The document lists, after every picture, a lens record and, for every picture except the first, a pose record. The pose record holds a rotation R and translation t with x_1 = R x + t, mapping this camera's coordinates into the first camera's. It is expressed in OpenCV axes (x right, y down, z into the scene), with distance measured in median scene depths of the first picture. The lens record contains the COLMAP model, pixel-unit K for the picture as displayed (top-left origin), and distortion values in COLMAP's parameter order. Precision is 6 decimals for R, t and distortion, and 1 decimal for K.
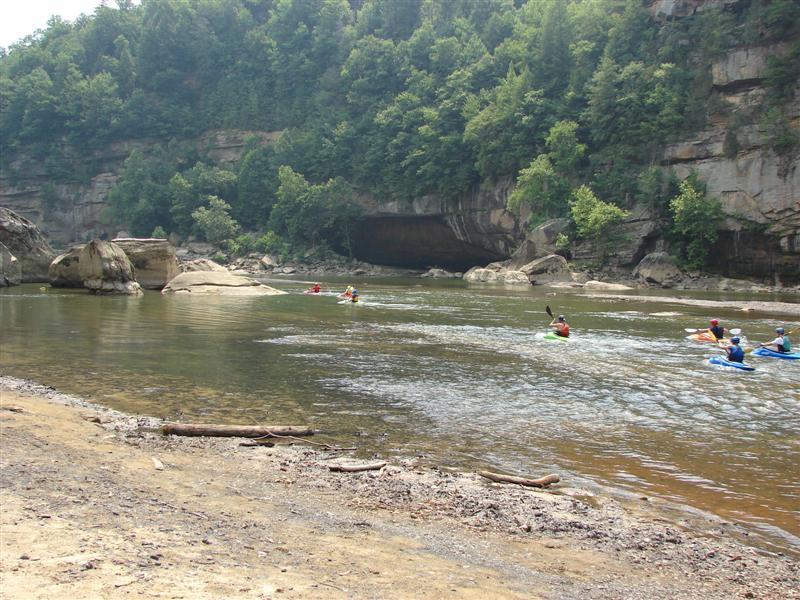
lens RADIAL K [[875.5, 0, 399.0], [0, 875.5, 307.9], [0, 0, 1]] dist [-0.127504, 0.000000]
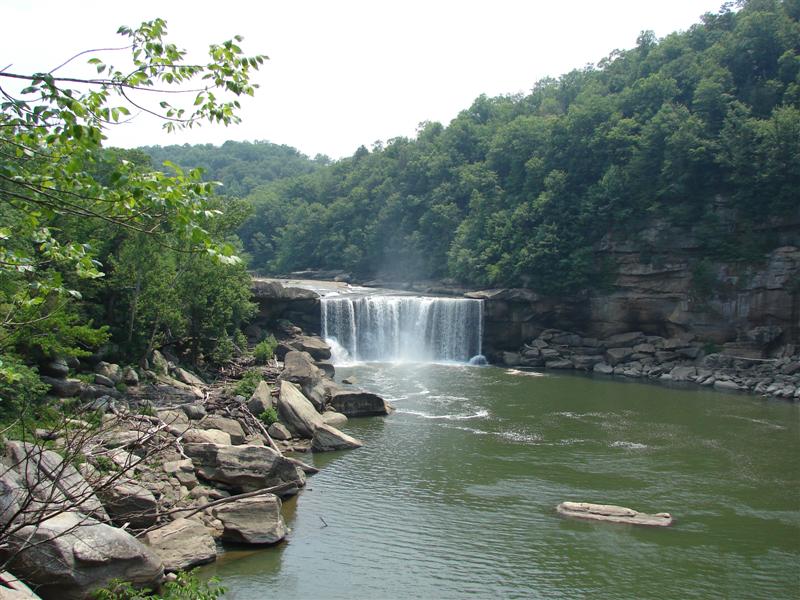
lens RADIAL K [[875.5, 0, 400.6], [0, 875.5, 297.2], [0, 0, 1]] dist [-0.127504, 0.000000]
pose [[0.912986, 0.009901, -0.407870, -0.574940], [-0.017998, 0.999710, -0.016019, -0.165029], [0.407593, 0.021966, 0.912899, 0.384399]]
